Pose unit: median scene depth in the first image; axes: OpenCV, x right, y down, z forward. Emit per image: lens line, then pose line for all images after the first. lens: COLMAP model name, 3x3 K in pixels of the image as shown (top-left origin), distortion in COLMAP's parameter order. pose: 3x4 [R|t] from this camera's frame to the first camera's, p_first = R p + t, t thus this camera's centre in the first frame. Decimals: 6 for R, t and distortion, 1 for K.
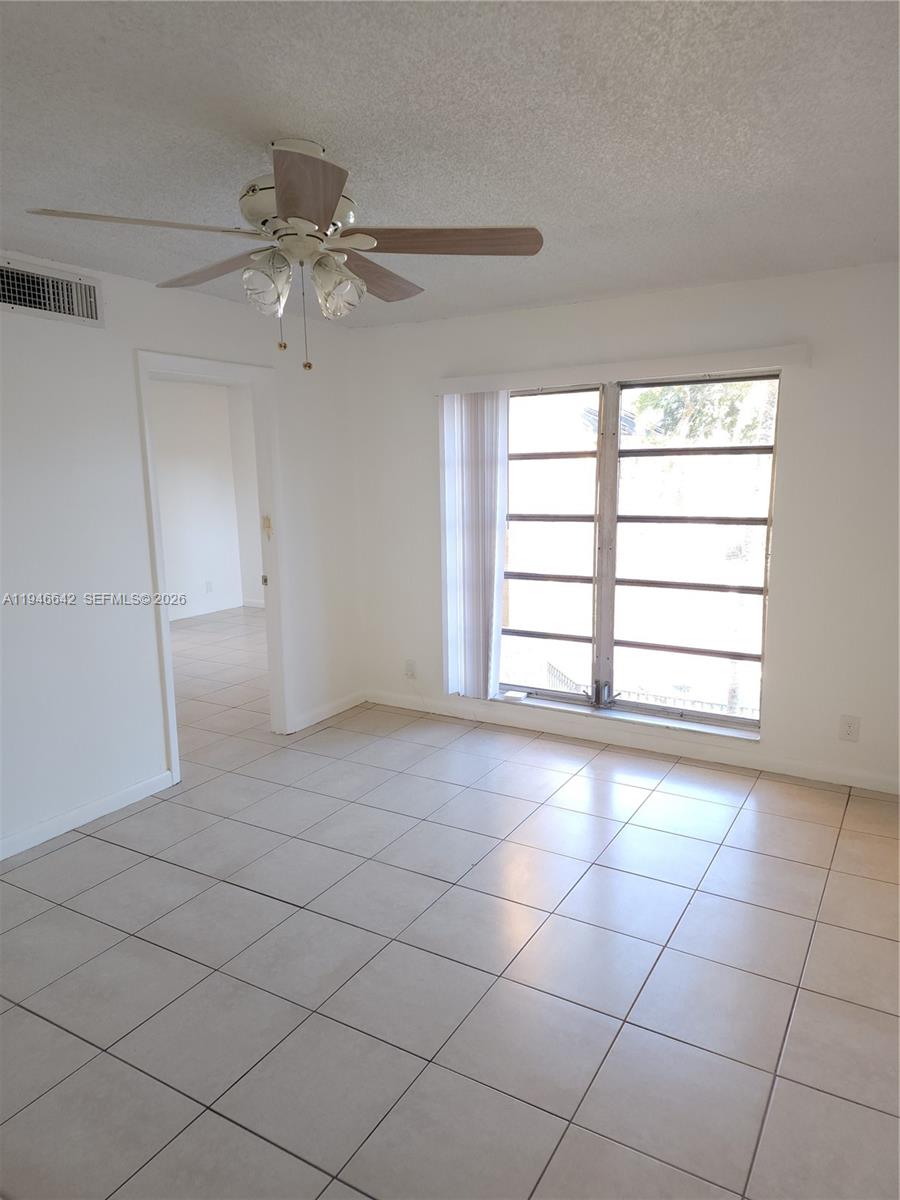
lens RADIAL K [[802.2, 0, 450.9], [0, 802.2, 597.5], [0, 0, 1]] dist [0.055027, -0.050579]
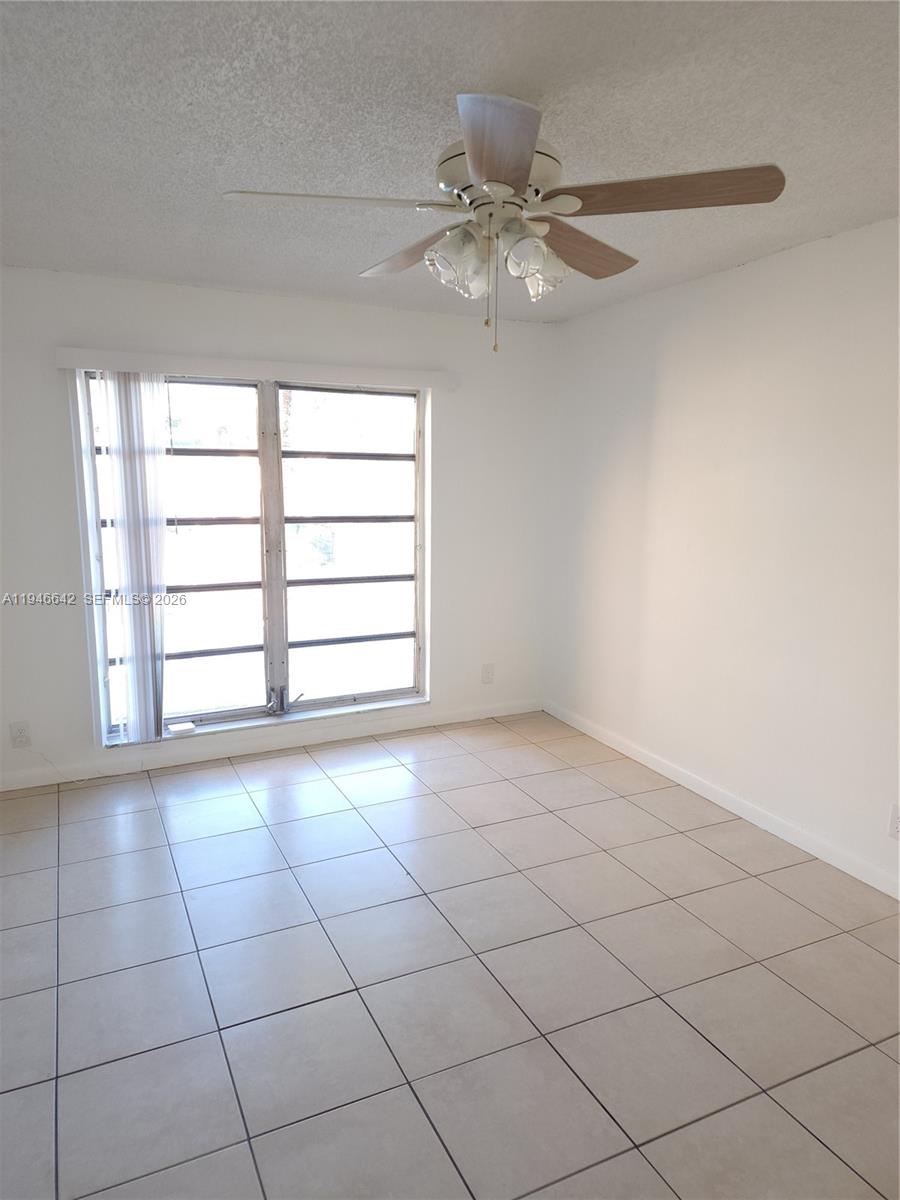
lens RADIAL K [[802.2, 0, 457.4], [0, 802.2, 601.6], [0, 0, 1]] dist [0.055027, -0.050579]
pose [[0.517030, -0.115294, 0.848167, -0.527519], [0.120592, 0.990815, 0.061174, -0.032920], [-0.847430, 0.070654, 0.526185, 0.301735]]
